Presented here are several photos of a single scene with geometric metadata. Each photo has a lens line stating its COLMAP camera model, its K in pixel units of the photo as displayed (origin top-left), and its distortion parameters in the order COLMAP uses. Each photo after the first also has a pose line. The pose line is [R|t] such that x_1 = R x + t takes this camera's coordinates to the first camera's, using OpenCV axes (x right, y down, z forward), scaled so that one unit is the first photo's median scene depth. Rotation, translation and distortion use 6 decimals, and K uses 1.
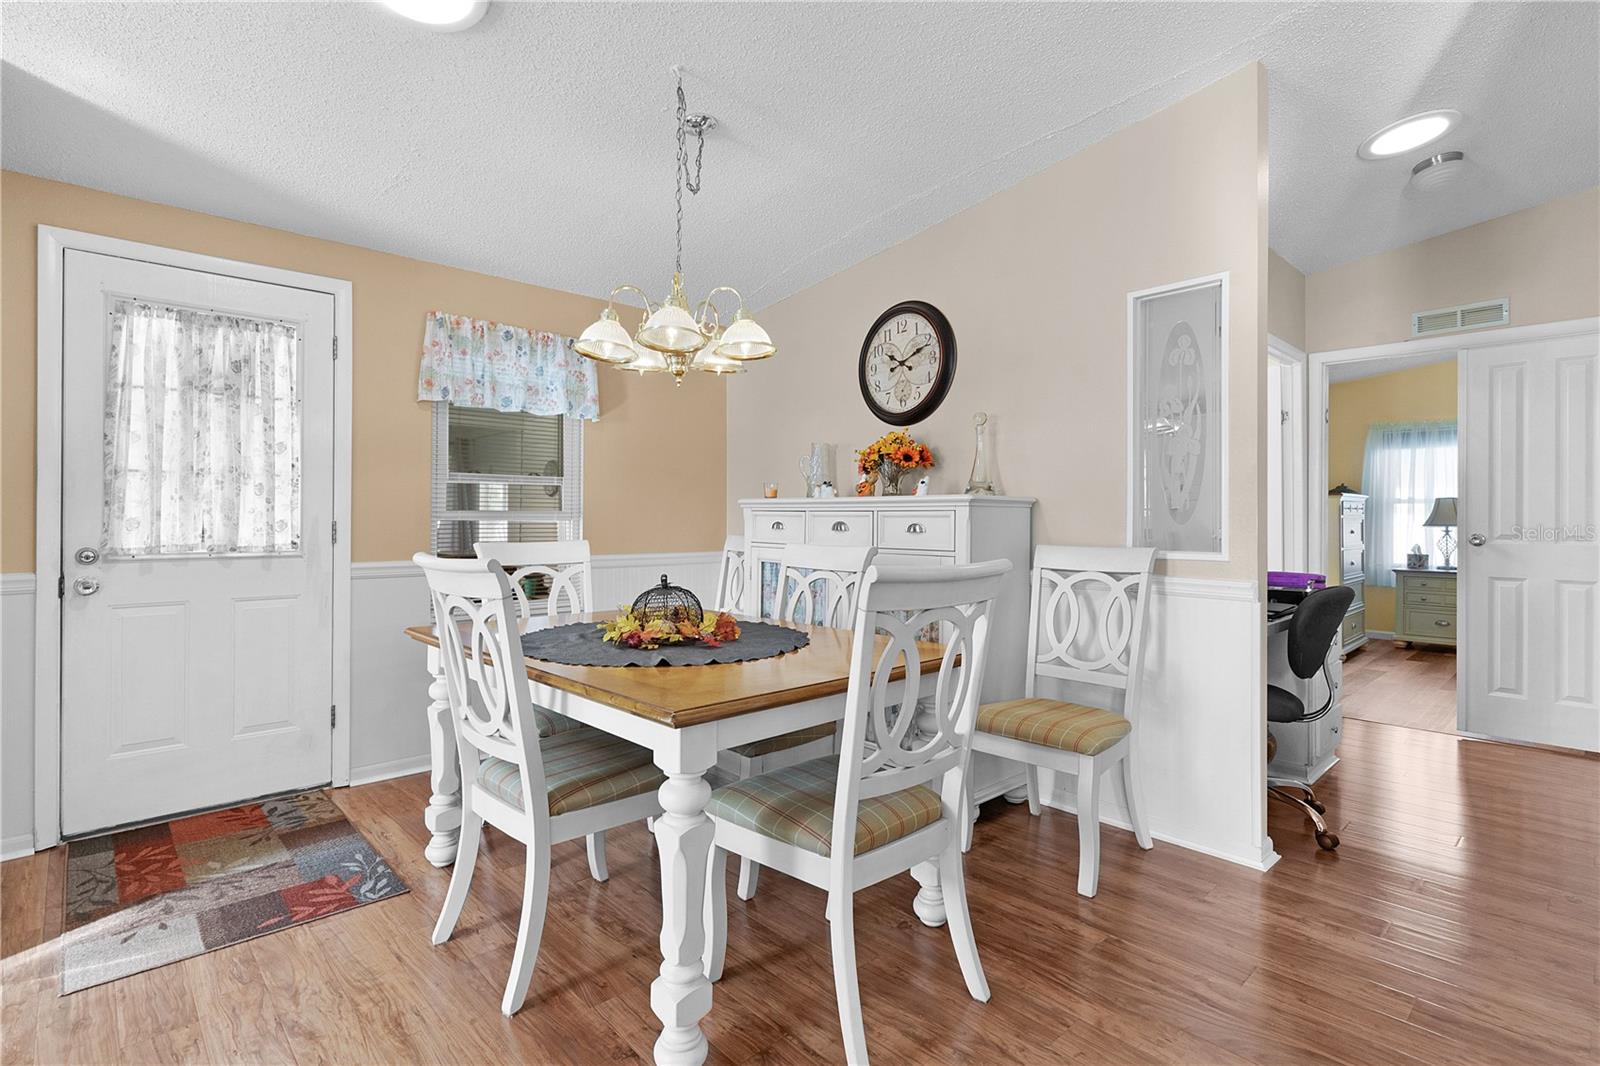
lens RADIAL K [[774.8, 0, 805.0], [0, 774.8, 520.1], [0, 0, 1]] dist [0.003933, 0.000543]
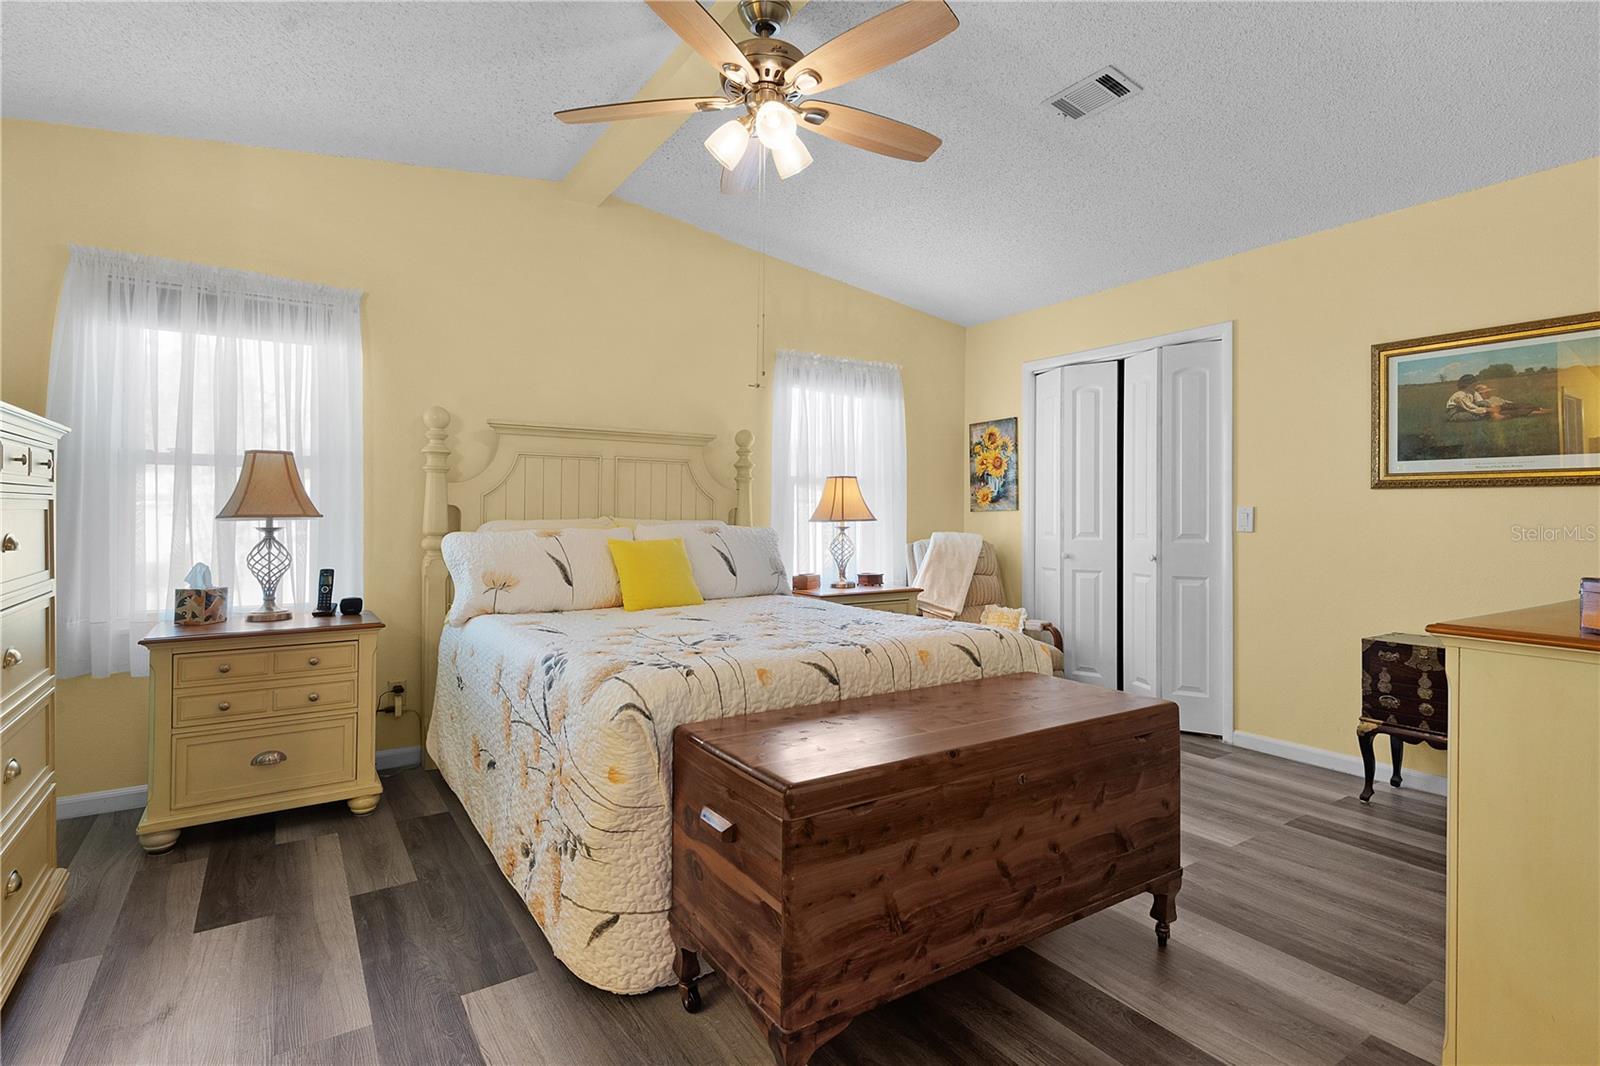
lens RADIAL K [[774.8, 0, 806.0], [0, 774.8, 529.5], [0, 0, 1]] dist [0.003933, 0.000543]
pose [[0.195320, 0.002558, 0.980736, 0.465589], [0.001518, 0.999995, -0.002910, 0.015464], [-0.980738, 0.002057, 0.195315, 0.627794]]
